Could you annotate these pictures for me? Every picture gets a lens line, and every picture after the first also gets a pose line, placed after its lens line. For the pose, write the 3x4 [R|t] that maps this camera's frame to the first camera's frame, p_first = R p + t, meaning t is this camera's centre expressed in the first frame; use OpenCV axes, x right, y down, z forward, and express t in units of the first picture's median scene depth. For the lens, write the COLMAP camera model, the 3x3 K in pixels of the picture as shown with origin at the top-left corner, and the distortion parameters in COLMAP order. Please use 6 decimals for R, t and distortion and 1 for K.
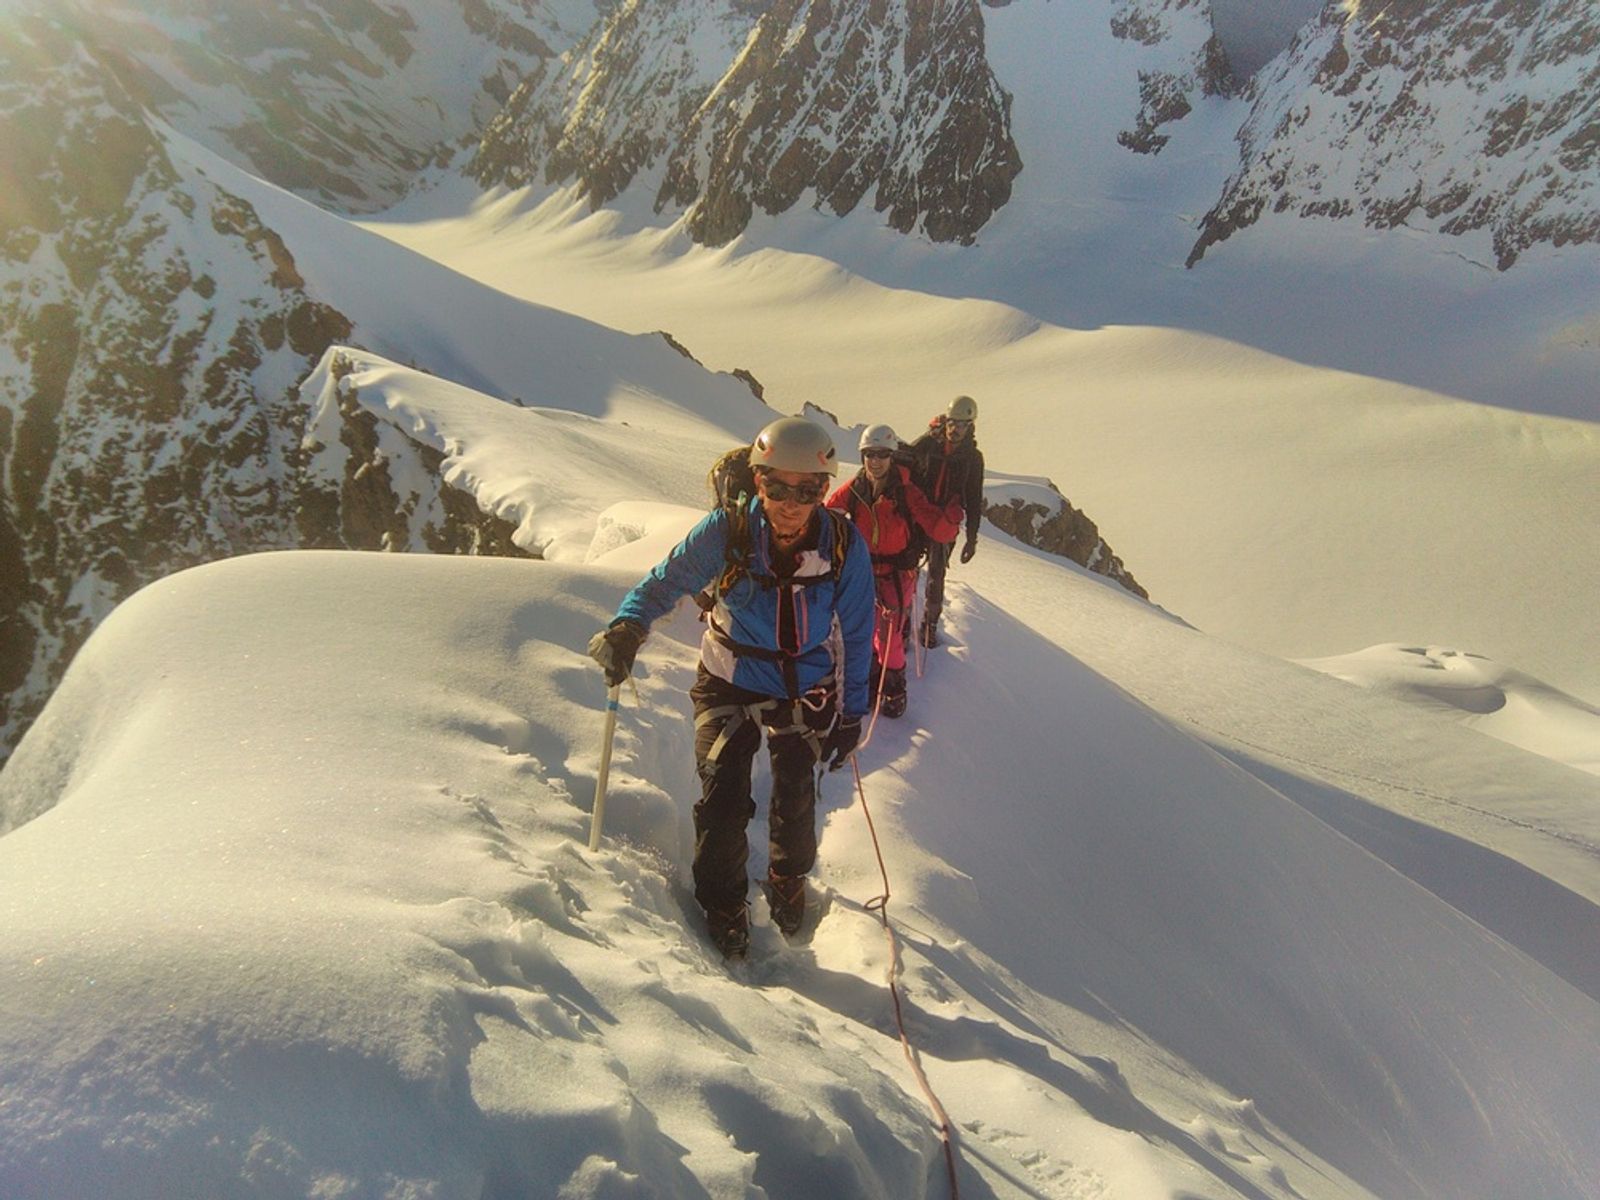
lens RADIAL K [[1366.8, 0, 784.0], [0, 1366.8, 625.2], [0, 0, 1]] dist [0.007281, -0.049704]
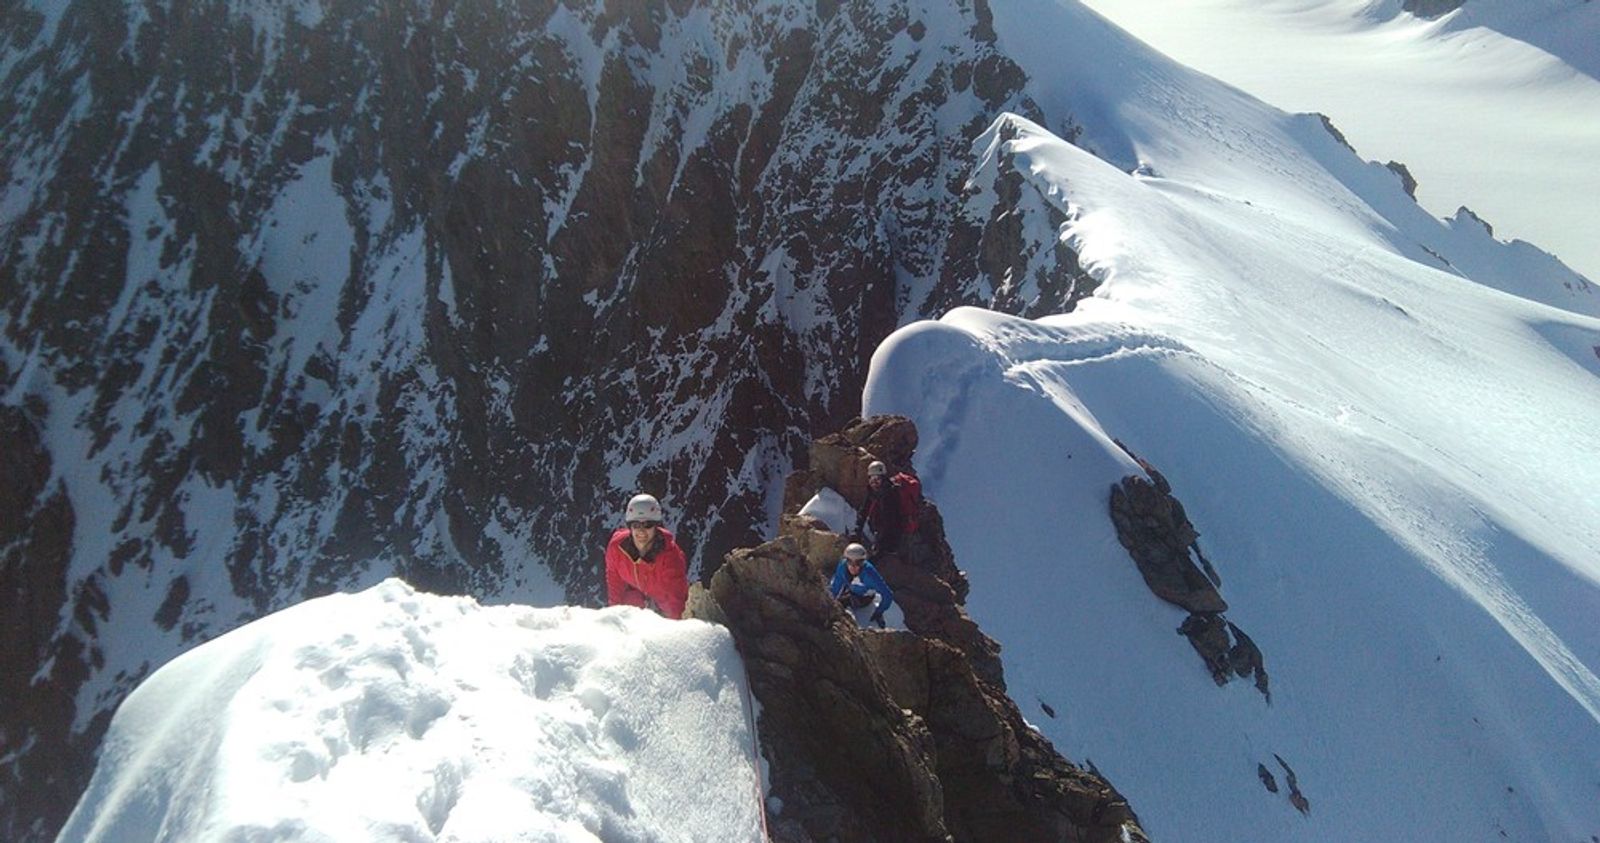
lens RADIAL K [[1371.9, 0, 797.0], [0, 1371.9, 428.3], [0, 0, 1]] dist [-0.000568, -0.002942]
pose [[0.886653, 0.235756, -0.397826, 0.043122], [-0.216915, 0.971803, 0.092451, 0.002368], [0.408405, 0.004322, 0.912791, -0.139147]]
